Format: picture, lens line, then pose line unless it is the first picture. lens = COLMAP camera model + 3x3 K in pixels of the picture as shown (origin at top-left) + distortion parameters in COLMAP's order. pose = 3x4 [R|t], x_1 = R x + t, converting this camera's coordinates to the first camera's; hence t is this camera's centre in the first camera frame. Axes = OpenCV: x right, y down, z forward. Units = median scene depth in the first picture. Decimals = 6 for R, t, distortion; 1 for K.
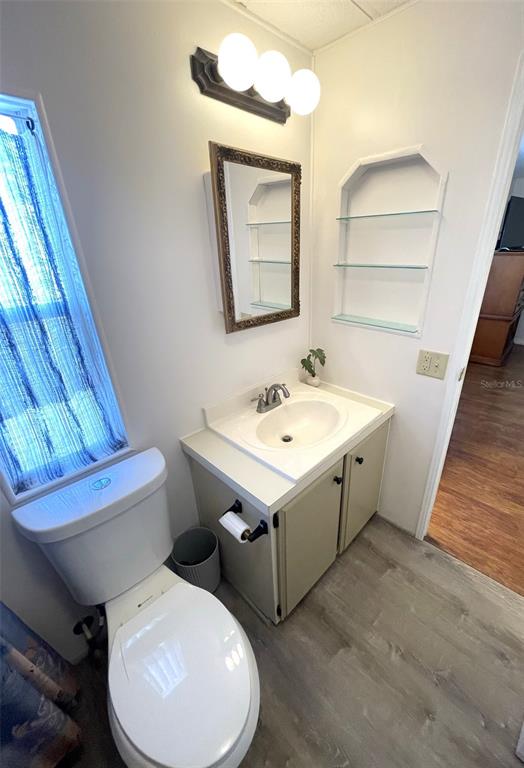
lens RADIAL K [[326.0, 0, 264.5], [0, 326.0, 389.4], [0, 0, 1]] dist [-0.001377, -0.000375]
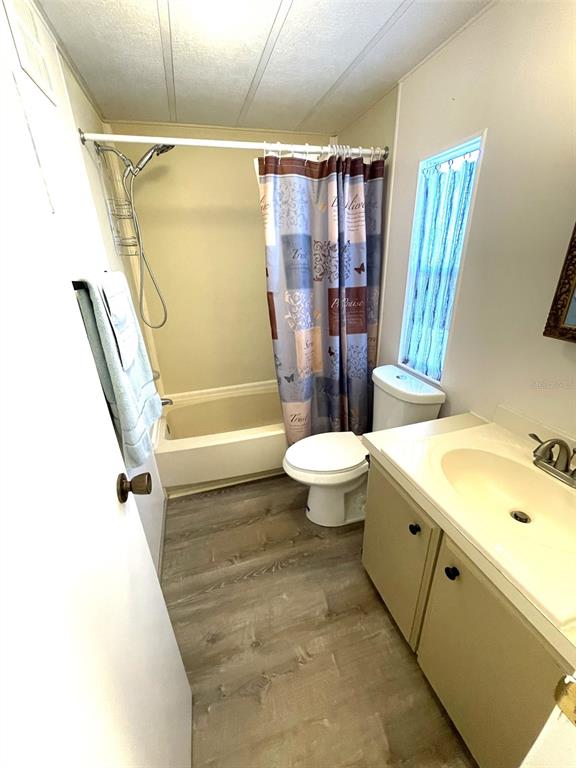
lens RADIAL K [[308.1, 0, 289.3], [0, 308.1, 382.8], [0, 0, 1]] dist [-0.002200, -0.000260]
pose [[-0.488210, 0.368519, -0.791104, 0.722185], [-0.317598, 0.769298, 0.554358, -0.264459], [0.812886, 0.521896, -0.258538, 0.668421]]
